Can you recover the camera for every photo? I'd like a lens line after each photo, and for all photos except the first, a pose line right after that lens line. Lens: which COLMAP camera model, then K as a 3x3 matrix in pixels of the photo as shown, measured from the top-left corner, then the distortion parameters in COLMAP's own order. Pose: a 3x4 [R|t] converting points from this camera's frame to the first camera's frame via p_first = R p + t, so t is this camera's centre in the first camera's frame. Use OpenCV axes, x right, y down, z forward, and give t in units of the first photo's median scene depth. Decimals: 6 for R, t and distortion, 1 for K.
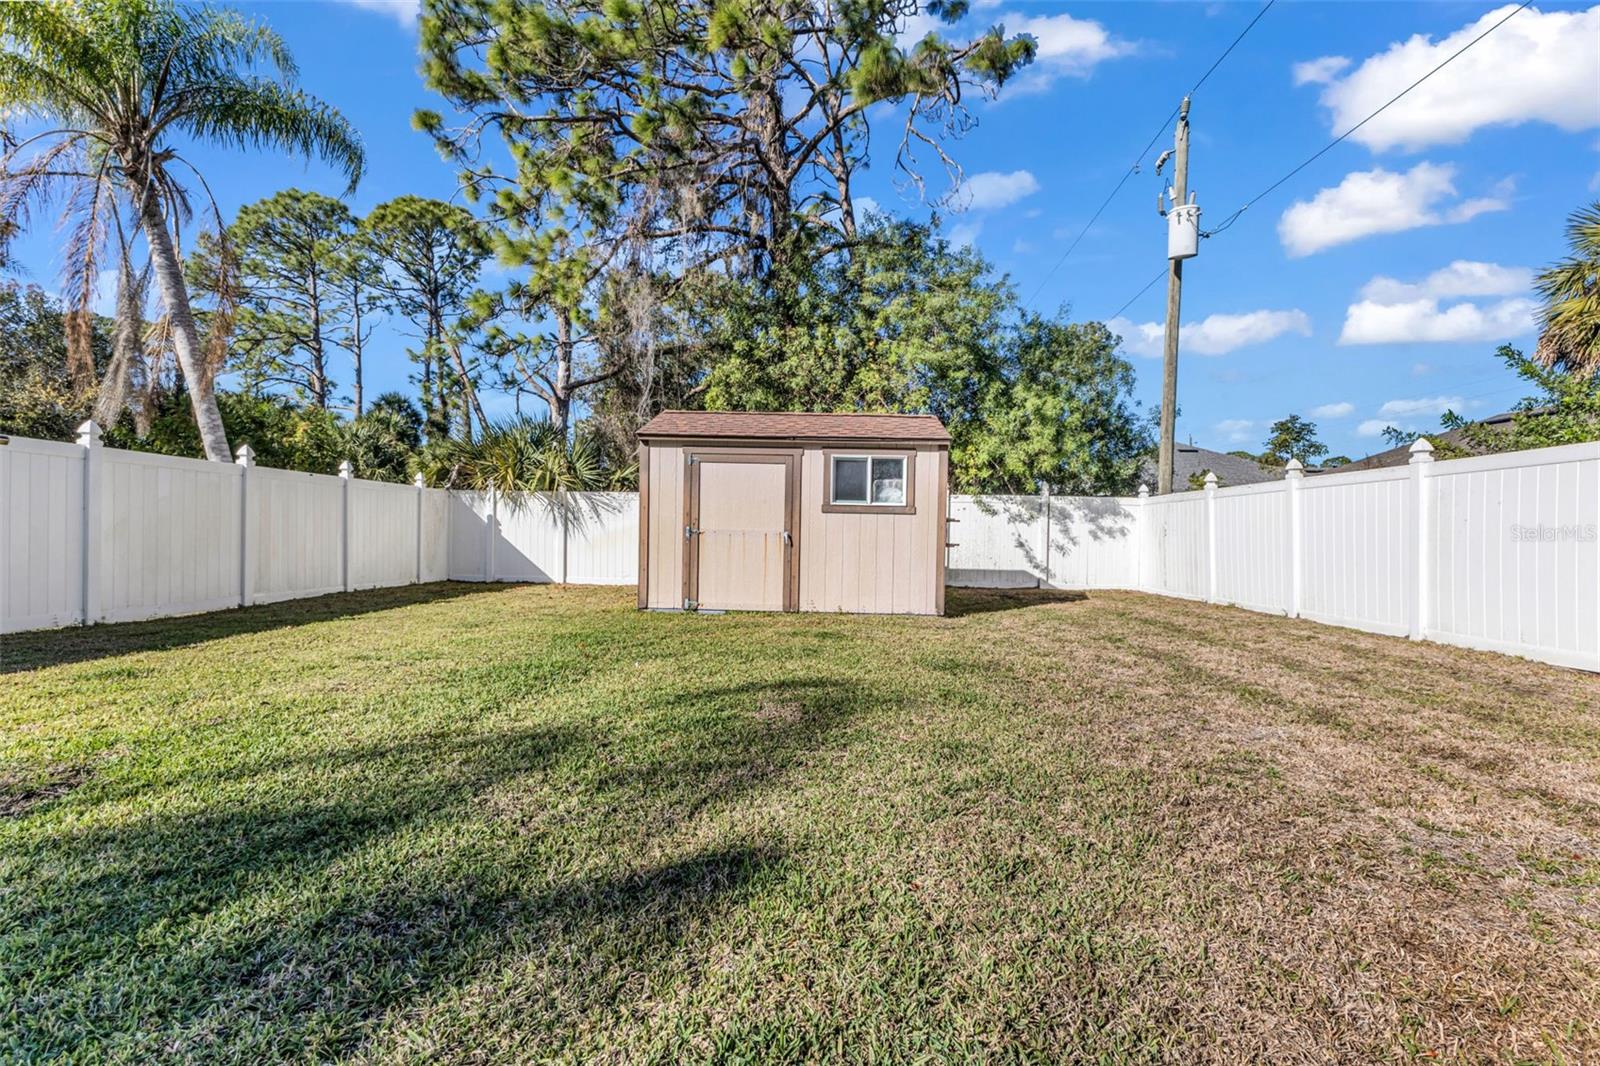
lens RADIAL K [[690.8, 0, 799.3], [0, 690.8, 528.2], [0, 0, 1]] dist [0.003839, -0.000086]
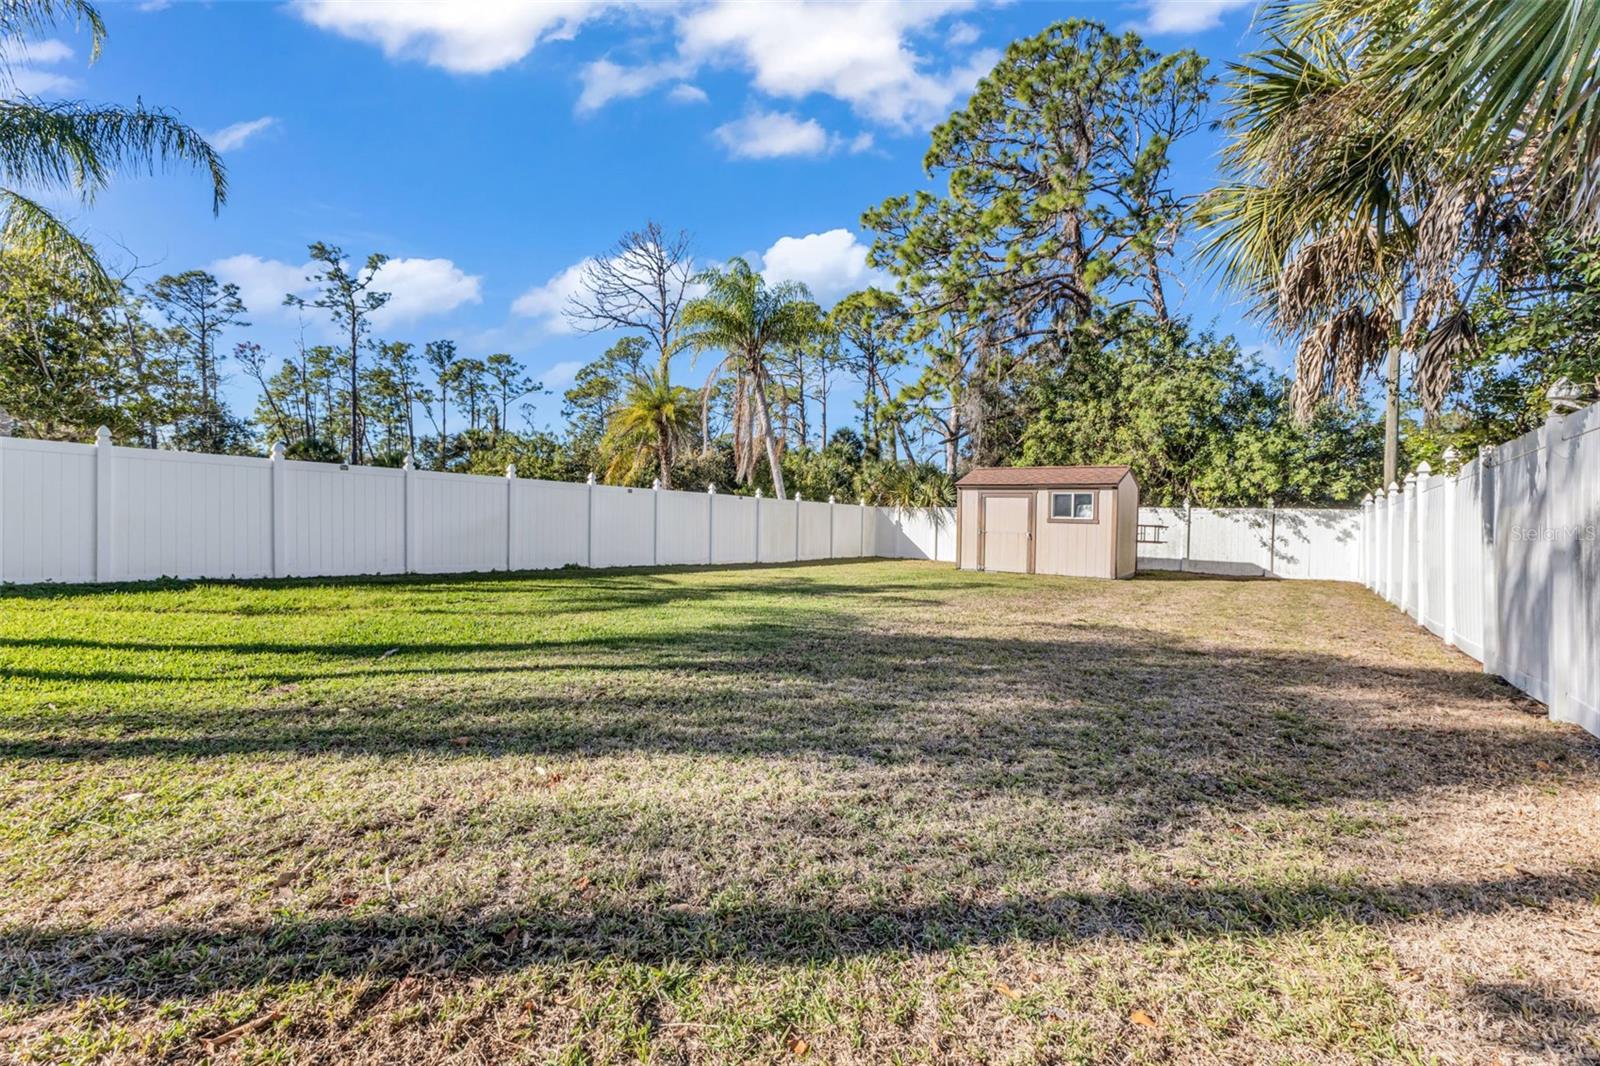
lens RADIAL K [[690.8, 0, 797.0], [0, 690.8, 525.3], [0, 0, 1]] dist [0.003839, -0.000086]
pose [[0.830015, 0.009187, -0.557665, 0.336232], [-0.009879, 0.999950, 0.001770, -0.007407], [0.557653, 0.004040, 0.830064, -0.631145]]
